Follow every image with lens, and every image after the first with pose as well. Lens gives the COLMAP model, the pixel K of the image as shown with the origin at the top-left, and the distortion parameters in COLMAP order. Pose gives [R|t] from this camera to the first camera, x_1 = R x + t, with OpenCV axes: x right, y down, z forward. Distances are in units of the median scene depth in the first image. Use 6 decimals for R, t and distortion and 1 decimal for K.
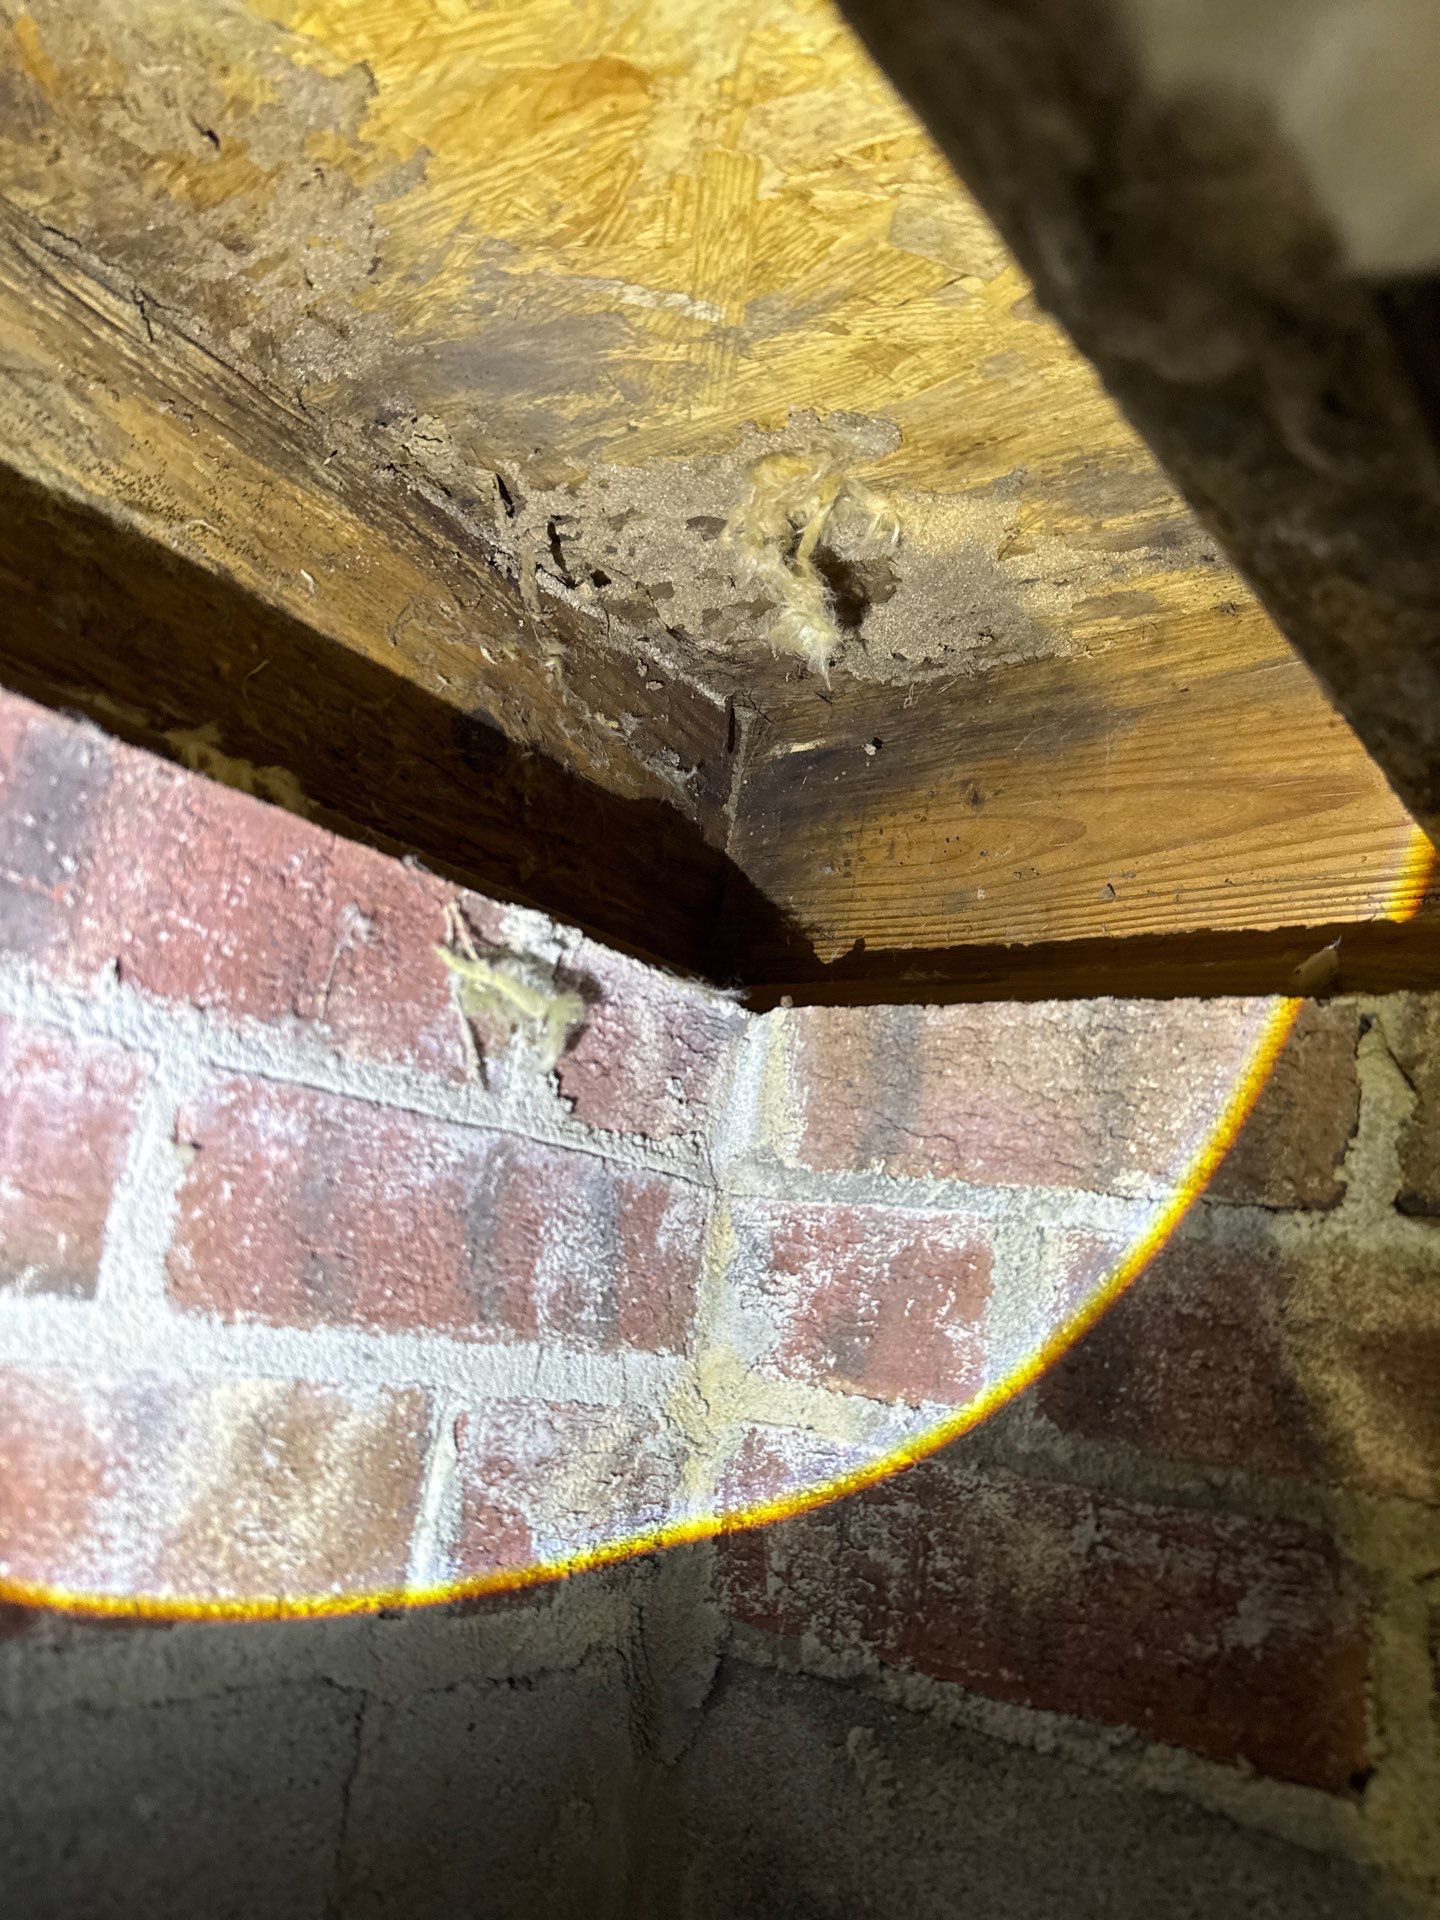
lens RADIAL K [[1399.1, 0, 720.0], [0, 1399.1, 960.0], [0, 0, 1]] dist [-0.011419, 0.002478]
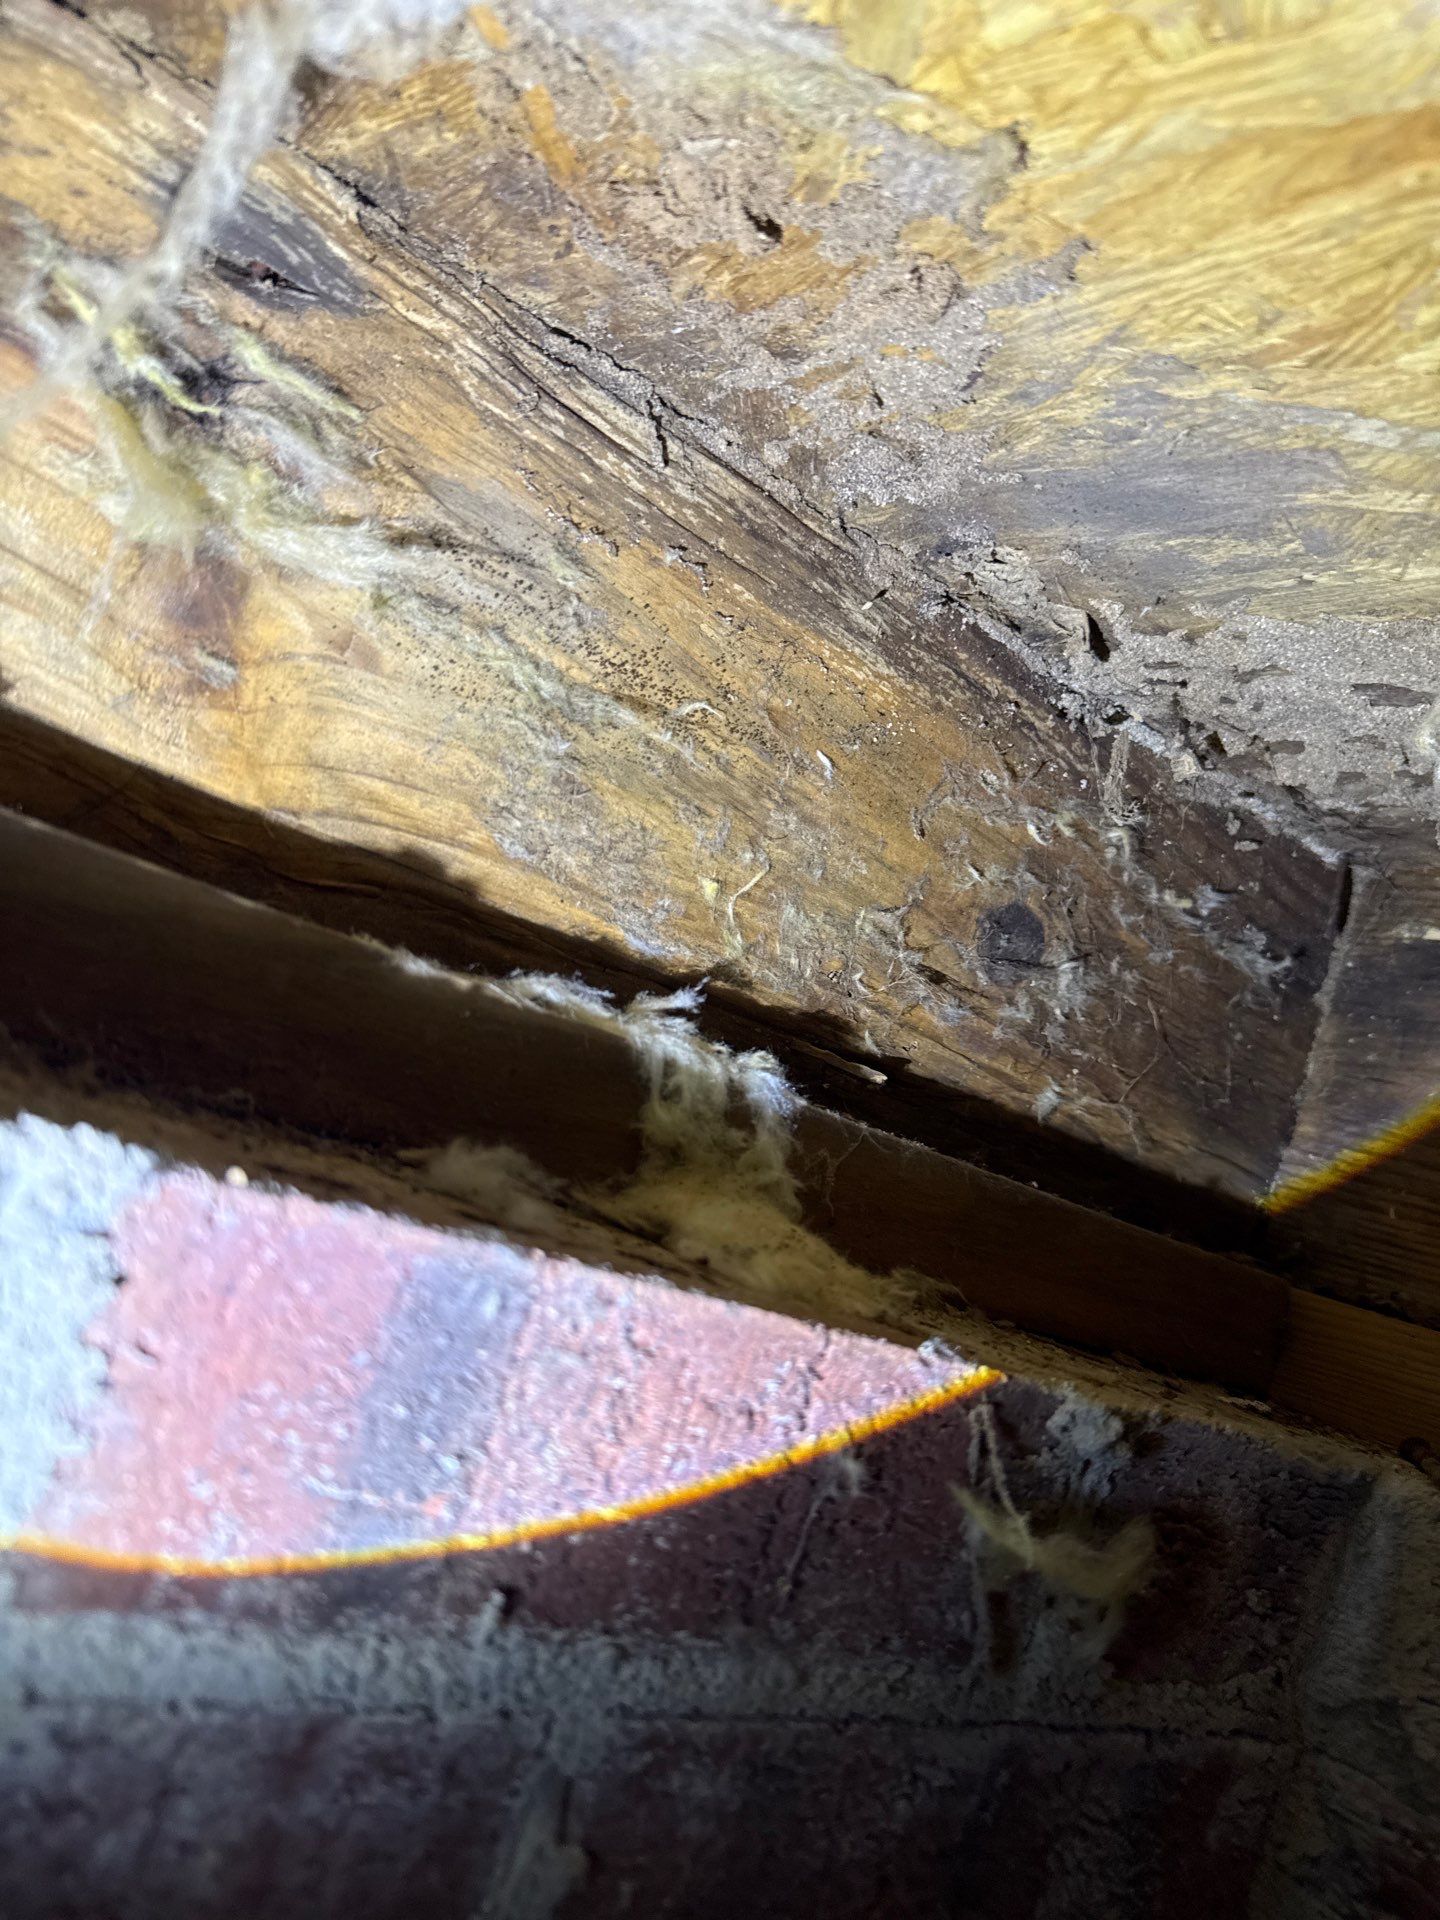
lens RADIAL K [[1413.8, 0, 720.0], [0, 1413.8, 960.0], [0, 0, 1]] dist [0.102195, -0.127115]
pose [[0.943597, 0.131111, -0.304029, -0.109691], [-0.109594, 0.990173, 0.086868, -0.259181], [0.312431, -0.048648, 0.948694, 0.261339]]
